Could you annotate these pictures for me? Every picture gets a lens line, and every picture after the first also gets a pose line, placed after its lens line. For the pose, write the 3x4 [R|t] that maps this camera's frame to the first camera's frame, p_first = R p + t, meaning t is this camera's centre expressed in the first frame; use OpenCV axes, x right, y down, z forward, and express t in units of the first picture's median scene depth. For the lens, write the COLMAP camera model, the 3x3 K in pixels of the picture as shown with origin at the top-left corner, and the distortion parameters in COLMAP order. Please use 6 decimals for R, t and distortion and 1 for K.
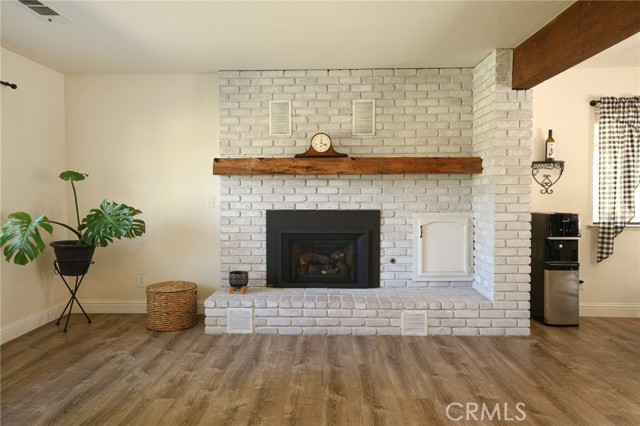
lens RADIAL K [[431.7, 0, 320.0], [0, 431.7, 213.0], [0, 0, 1]] dist [0.005725, -0.000343]
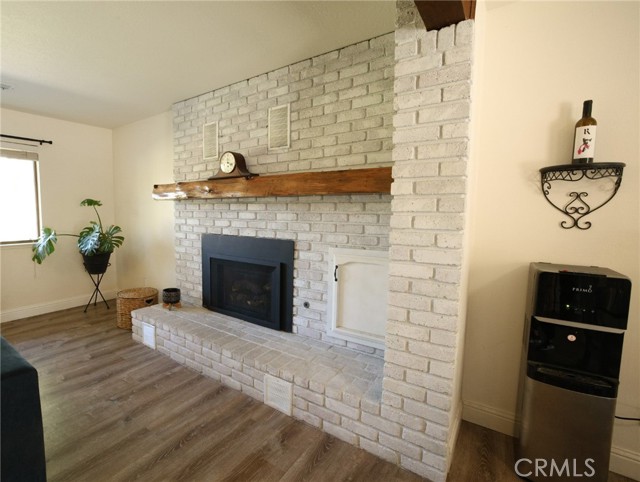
lens RADIAL K [[308.4, 0, 320.0], [0, 308.4, 241.0], [0, 0, 1]] dist [-0.027289, 0.000590]
pose [[0.808520, 0.067431, -0.584593, 0.522486], [-0.035384, 0.997186, 0.066084, -0.046469], [0.587405, -0.032745, 0.808631, 0.563488]]
